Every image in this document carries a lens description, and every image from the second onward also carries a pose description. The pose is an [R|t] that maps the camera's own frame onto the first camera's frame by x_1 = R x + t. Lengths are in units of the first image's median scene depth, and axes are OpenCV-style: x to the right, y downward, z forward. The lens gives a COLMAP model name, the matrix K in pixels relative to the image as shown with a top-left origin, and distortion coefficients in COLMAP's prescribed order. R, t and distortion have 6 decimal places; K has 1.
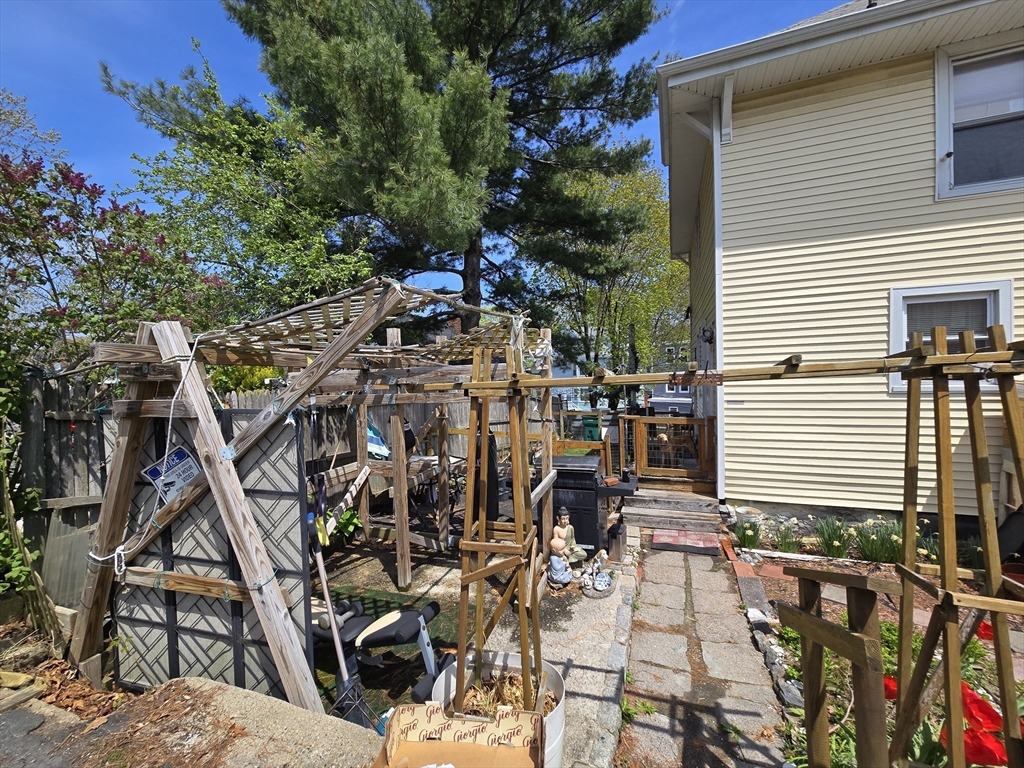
lens RADIAL K [[419.3, 0, 510.2], [0, 419.3, 383.0], [0, 0, 1]] dist [-0.000863, 0.000572]
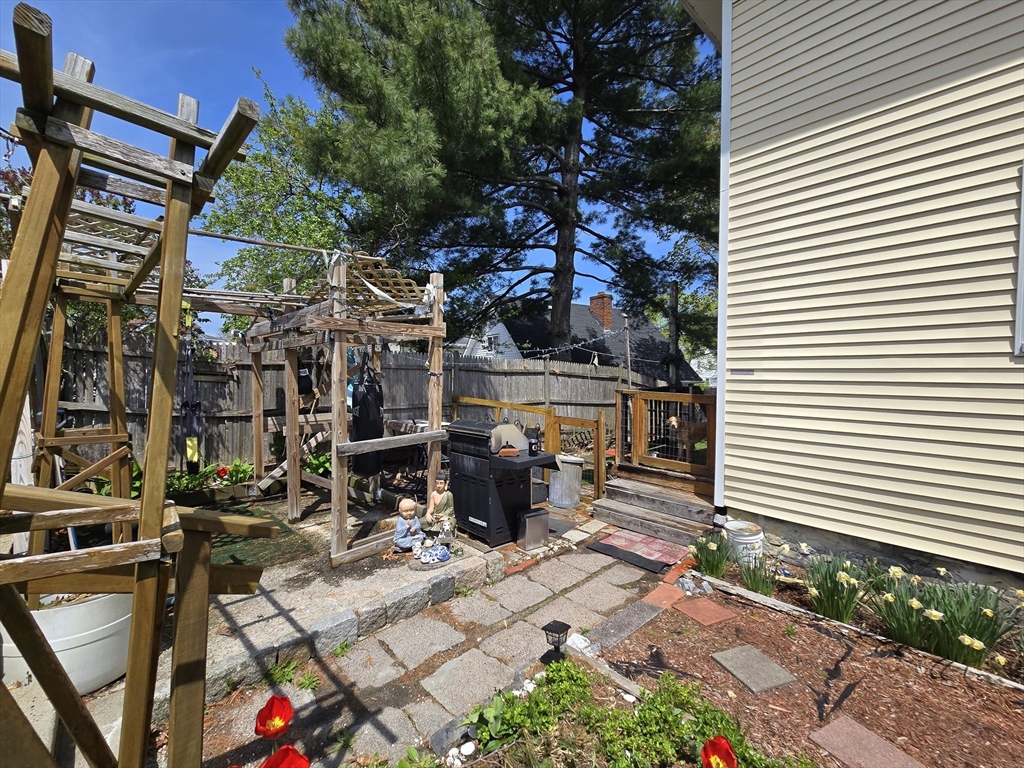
lens RADIAL K [[419.3, 0, 510.2], [0, 419.3, 383.0], [0, 0, 1]] dist [-0.000863, 0.000572]
pose [[0.895332, 0.042909, -0.443327, 0.512866], [-0.037279, 0.999075, 0.021412, 0.065717], [0.443836, -0.002644, 0.896104, 0.205334]]
